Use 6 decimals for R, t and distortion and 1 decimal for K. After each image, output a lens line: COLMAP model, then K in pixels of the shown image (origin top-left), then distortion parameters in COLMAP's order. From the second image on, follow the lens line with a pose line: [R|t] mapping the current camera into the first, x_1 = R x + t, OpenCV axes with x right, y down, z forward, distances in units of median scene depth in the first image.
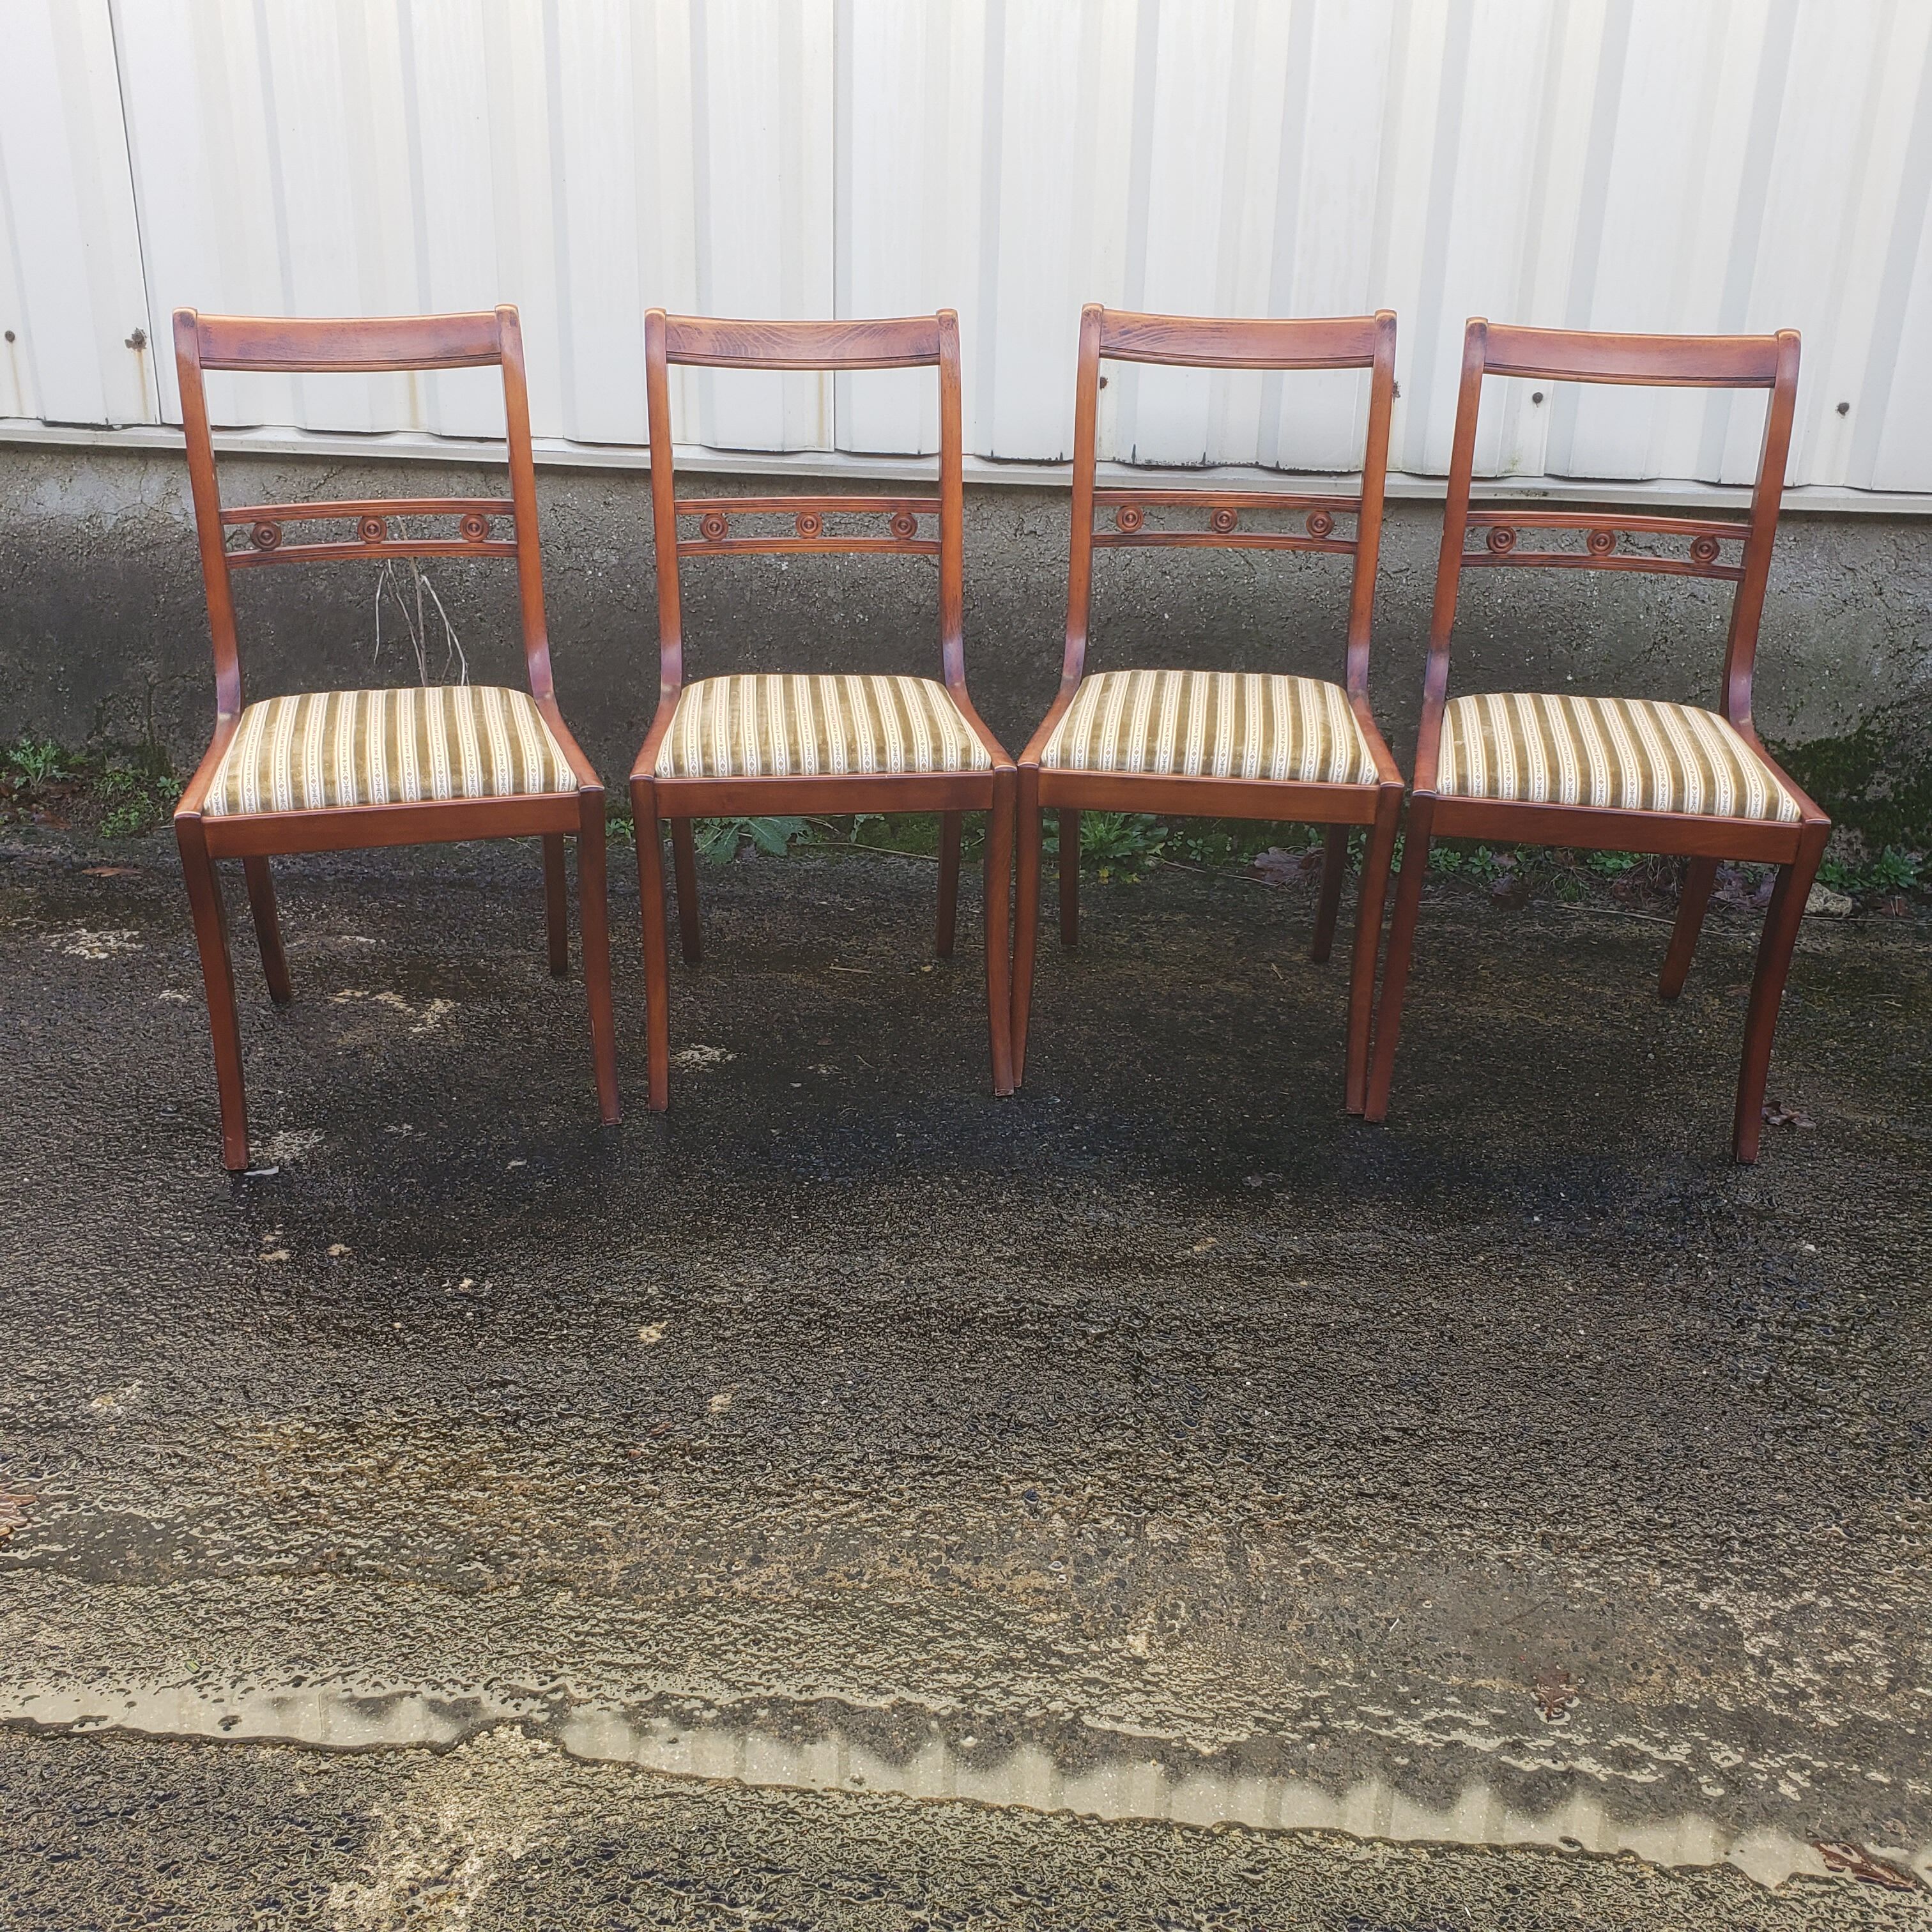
lens RADIAL K [[2068.4, 0, 905.0], [0, 2068.4, 964.4], [0, 0, 1]] dist [0.021535, 0.000000]
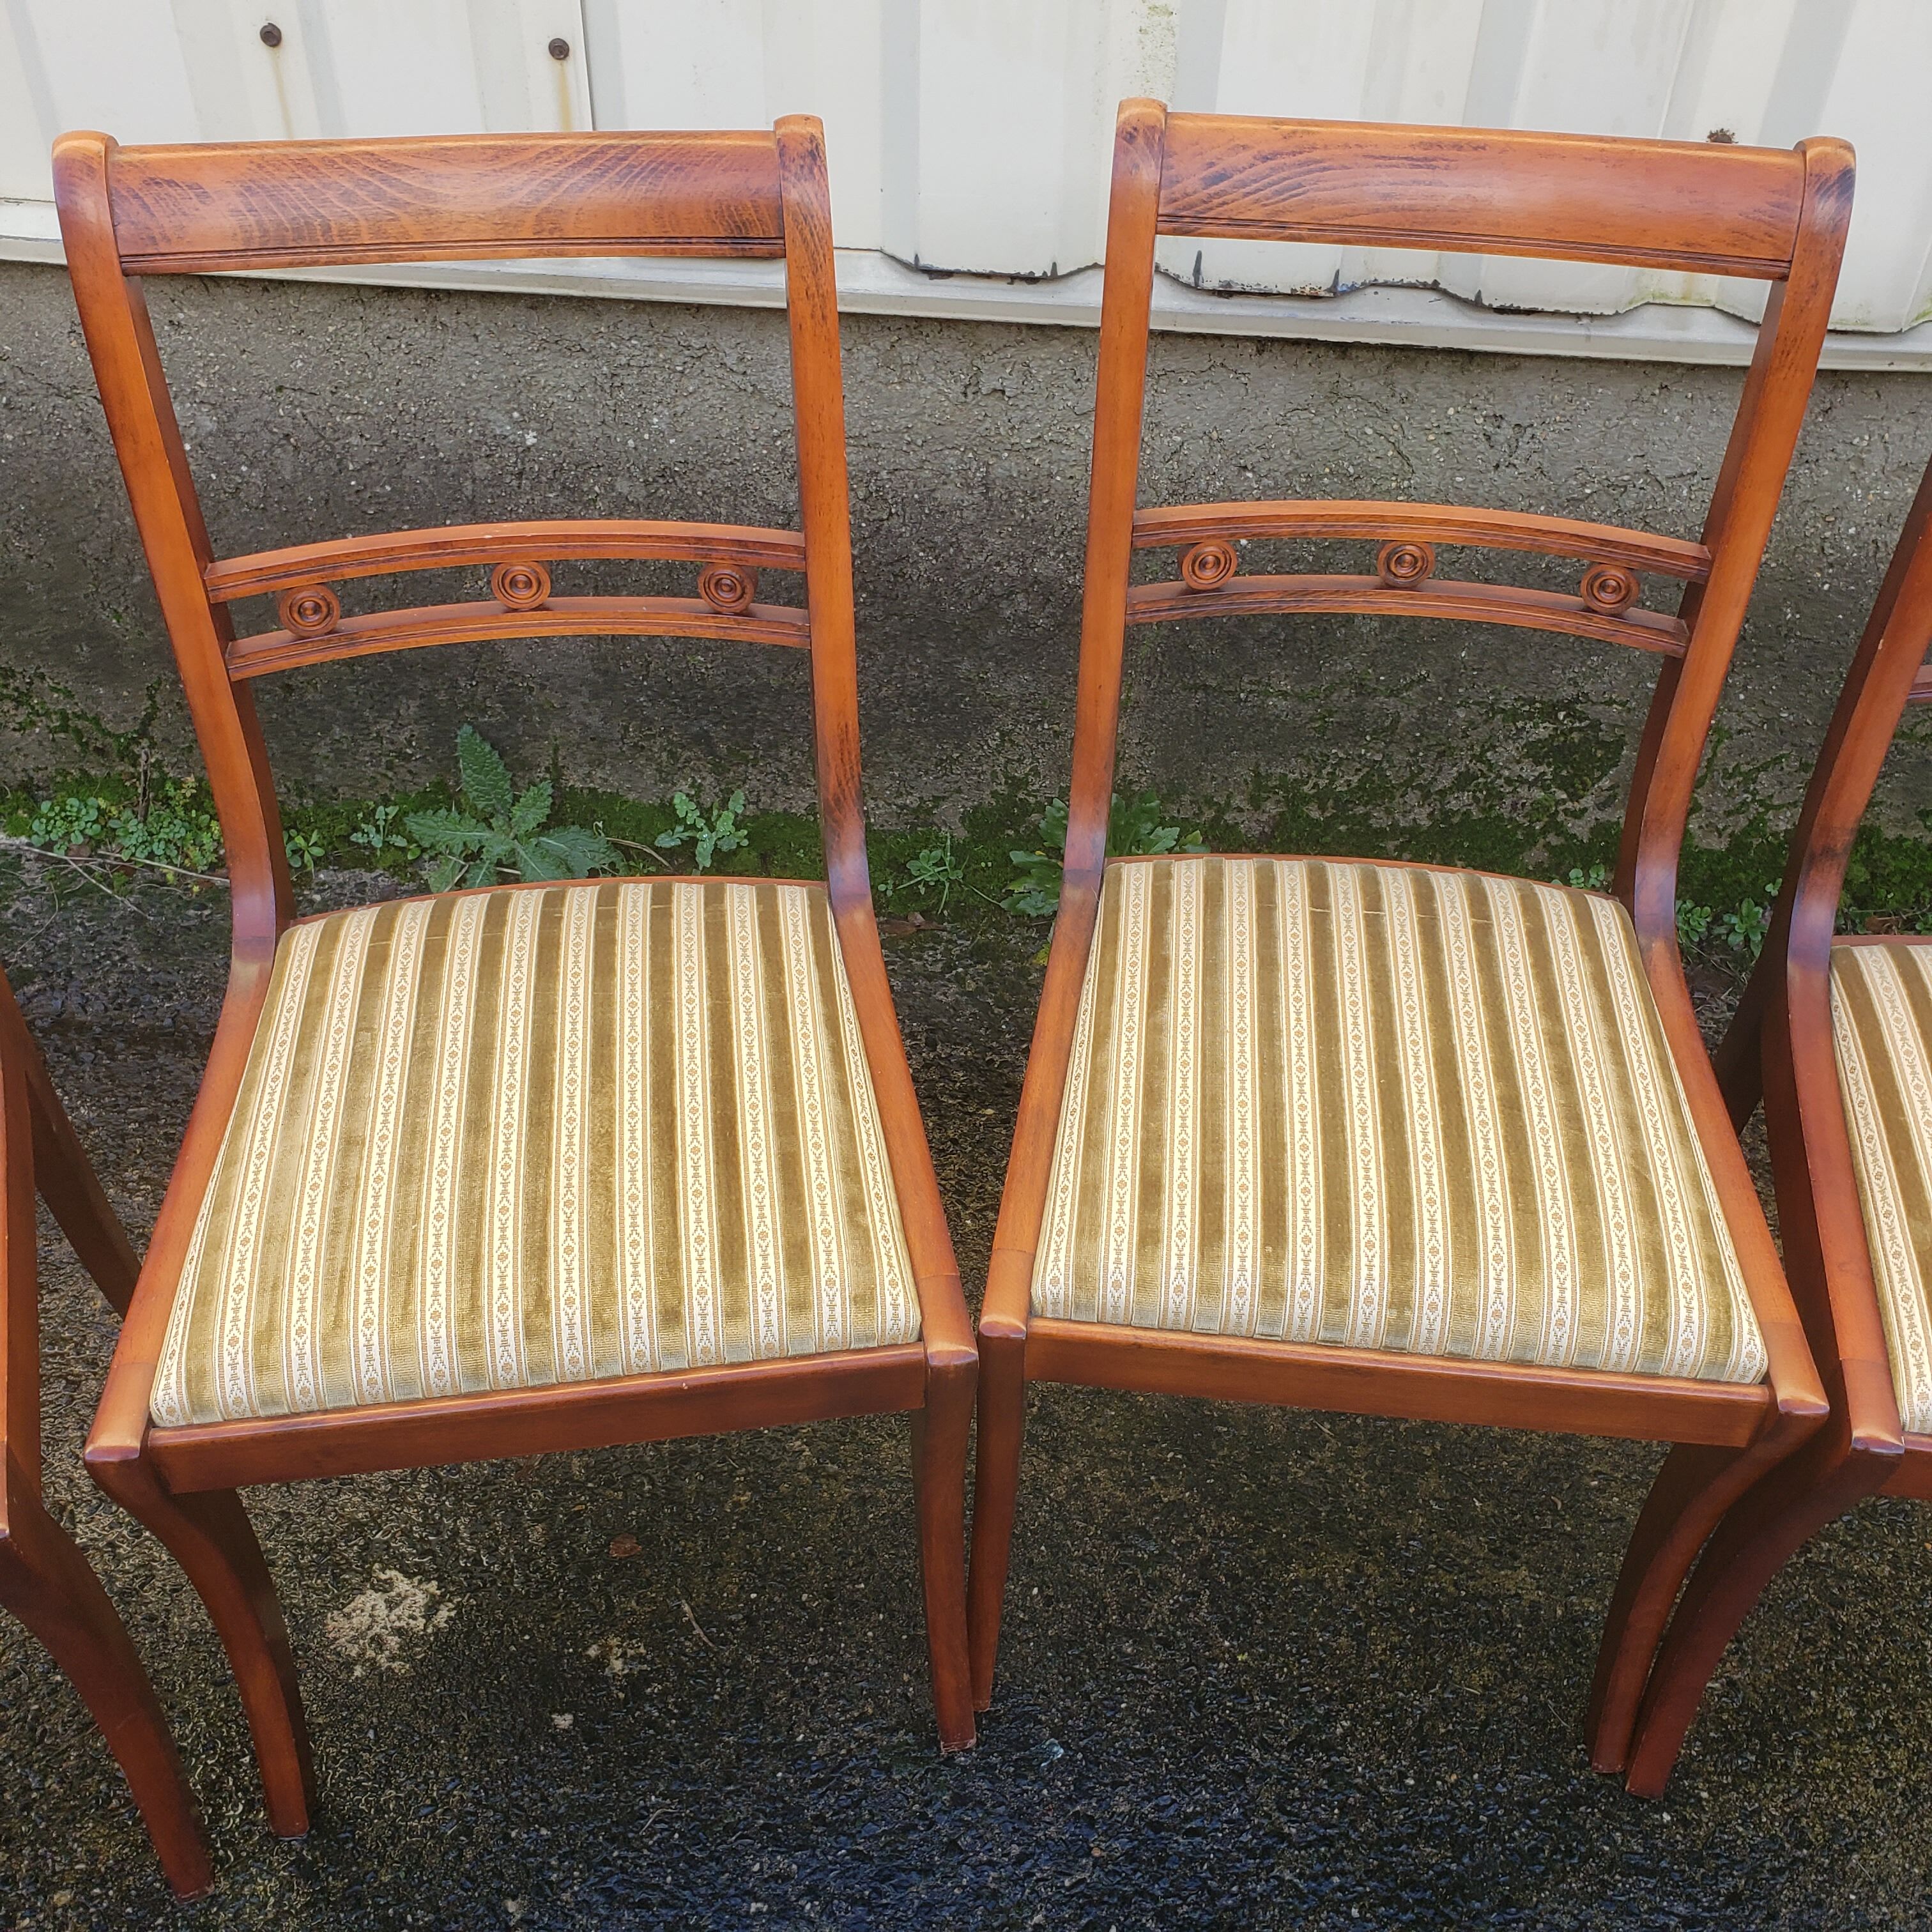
lens RADIAL K [[2068.4, 0, 970.9], [0, 2068.4, 952.5], [0, 0, 1]] dist [0.021535, 0.000000]
pose [[0.998289, -0.025466, 0.052640, 0.025155], [0.006861, 0.944982, 0.327050, -0.263497], [-0.058073, -0.326130, 0.943540, 0.488348]]
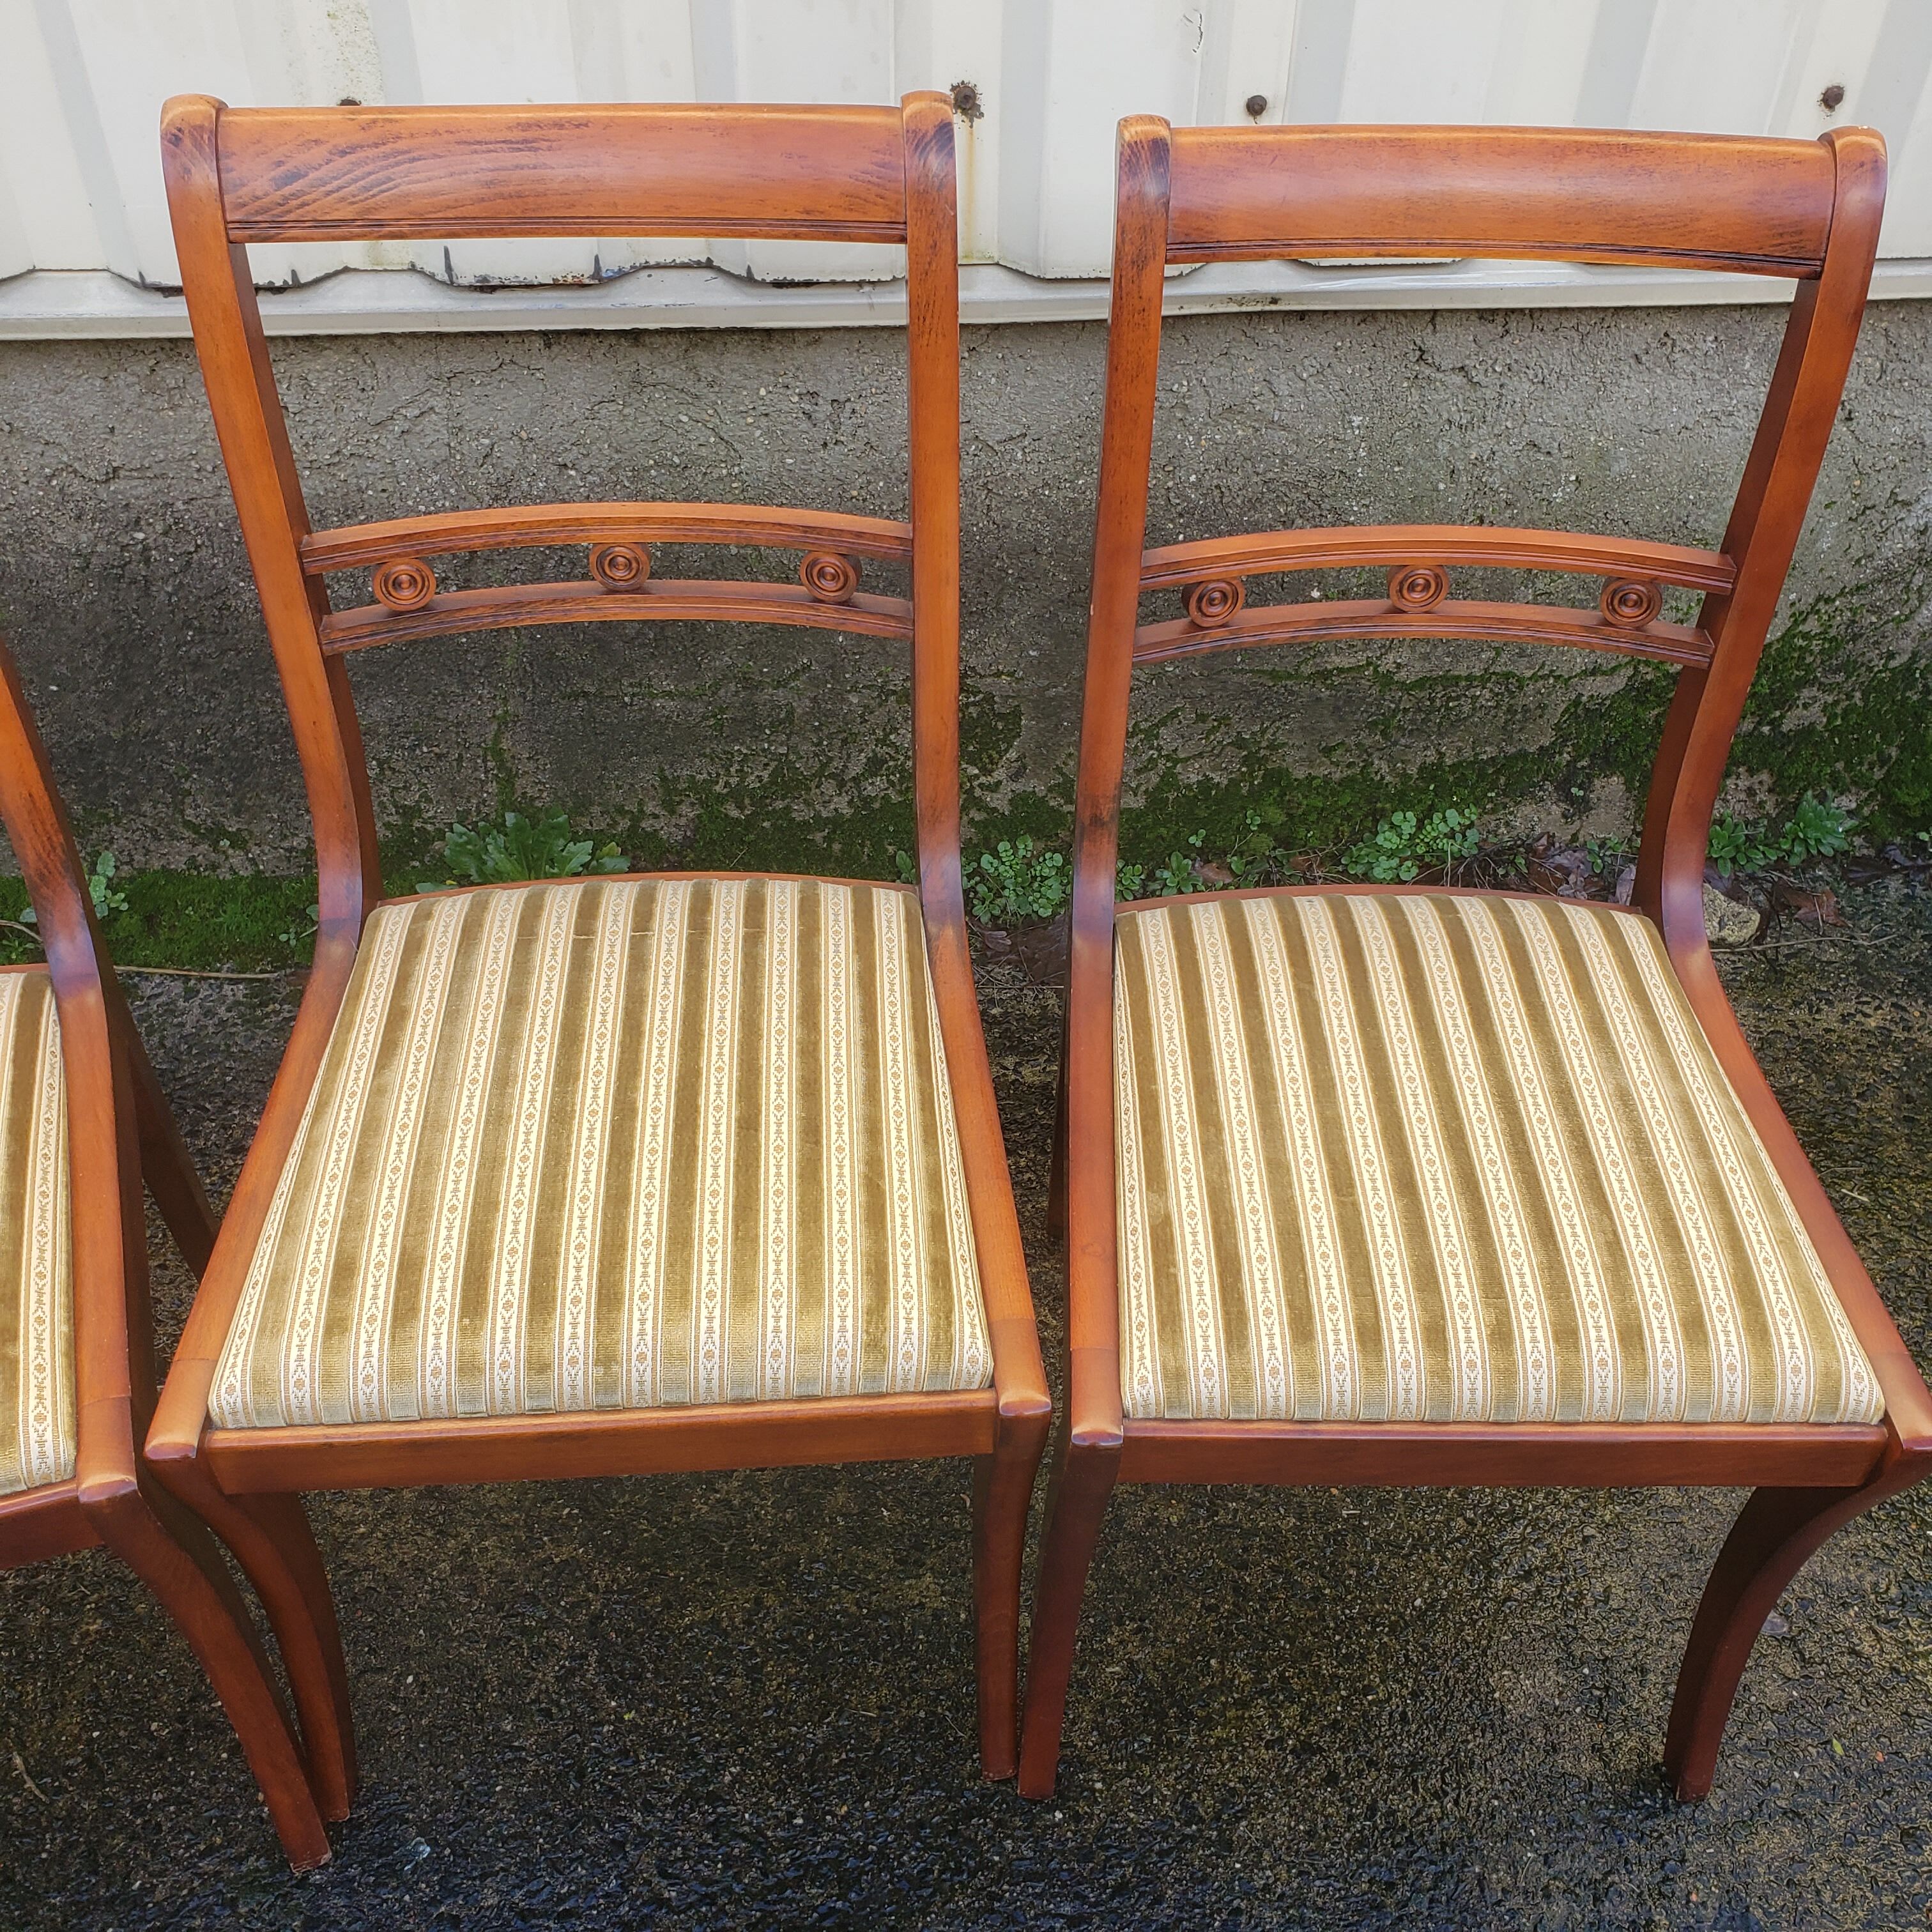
lens RADIAL K [[2068.4, 0, 967.7], [0, 2068.4, 959.6], [0, 0, 1]] dist [0.021535, 0.000000]
pose [[0.977147, -0.139490, 0.160396, 0.132878], [0.076333, 0.934504, 0.347673, -0.262753], [-0.198388, -0.327484, 0.923795, 0.499916]]
